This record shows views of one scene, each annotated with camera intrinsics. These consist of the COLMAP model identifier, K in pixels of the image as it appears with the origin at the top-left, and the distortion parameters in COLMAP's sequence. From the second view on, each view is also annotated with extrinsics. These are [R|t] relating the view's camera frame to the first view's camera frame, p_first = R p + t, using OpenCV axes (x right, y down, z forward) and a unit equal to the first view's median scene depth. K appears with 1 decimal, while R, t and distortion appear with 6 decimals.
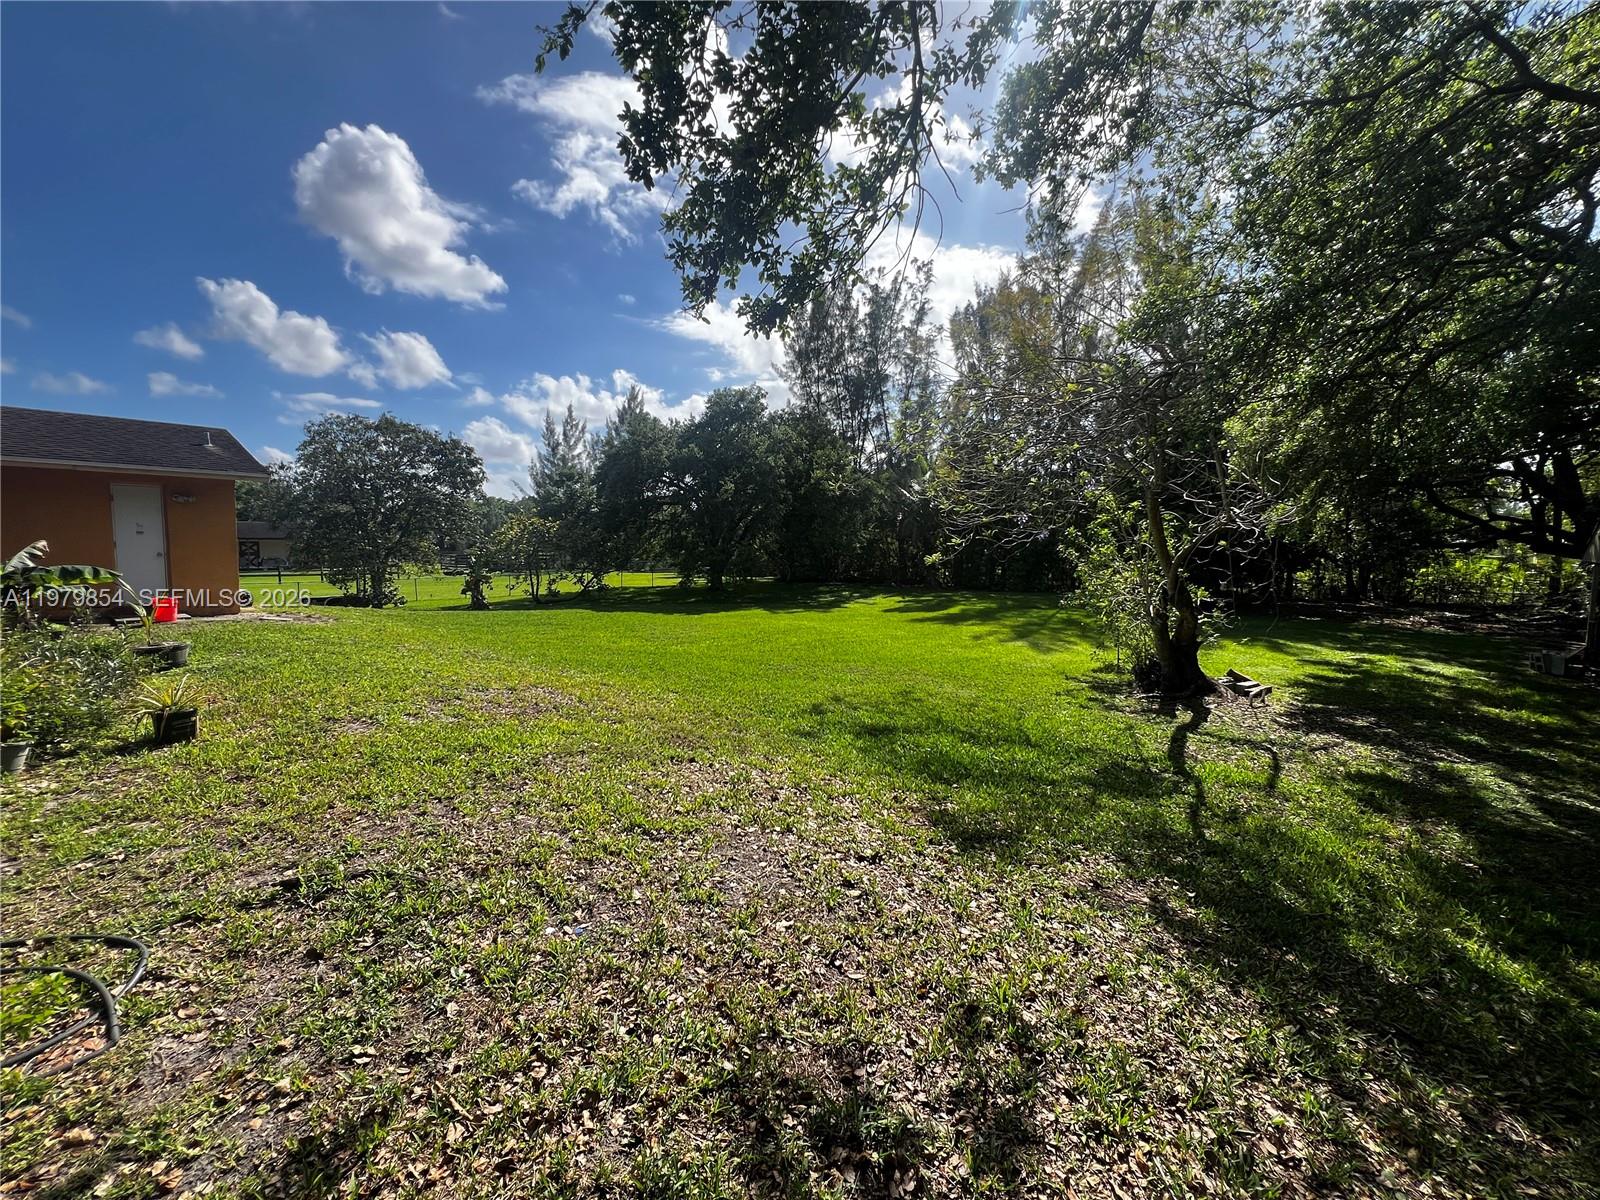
lens RADIAL K [[709.3, 0, 800.0], [0, 709.3, 600.0], [0, 0, 1]] dist [-0.000760, -0.000093]
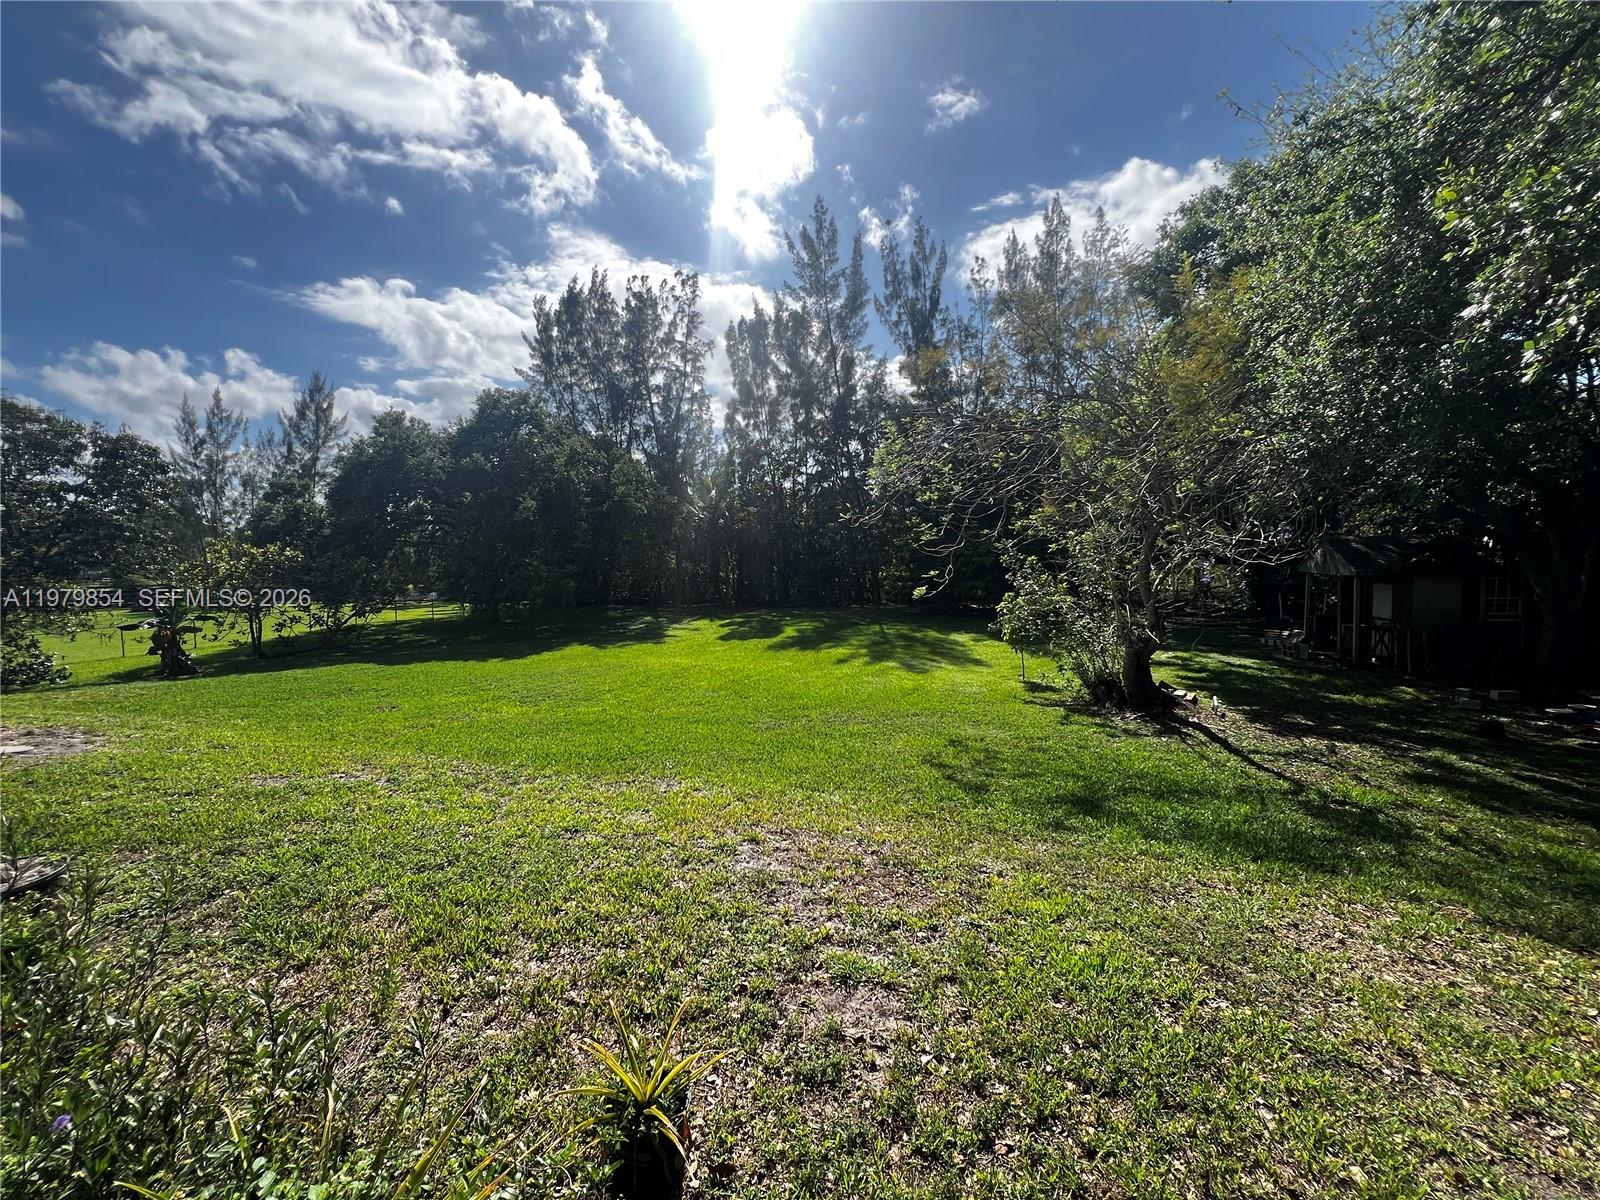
lens RADIAL K [[712.8, 0, 800.0], [0, 712.8, 600.0], [0, 0, 1]] dist [0.039692, -0.012333]
pose [[0.919397, -0.044728, 0.390780, -0.091684], [0.052046, 0.998611, -0.008152, -0.012673], [-0.389873, 0.027834, 0.920448, 0.043937]]
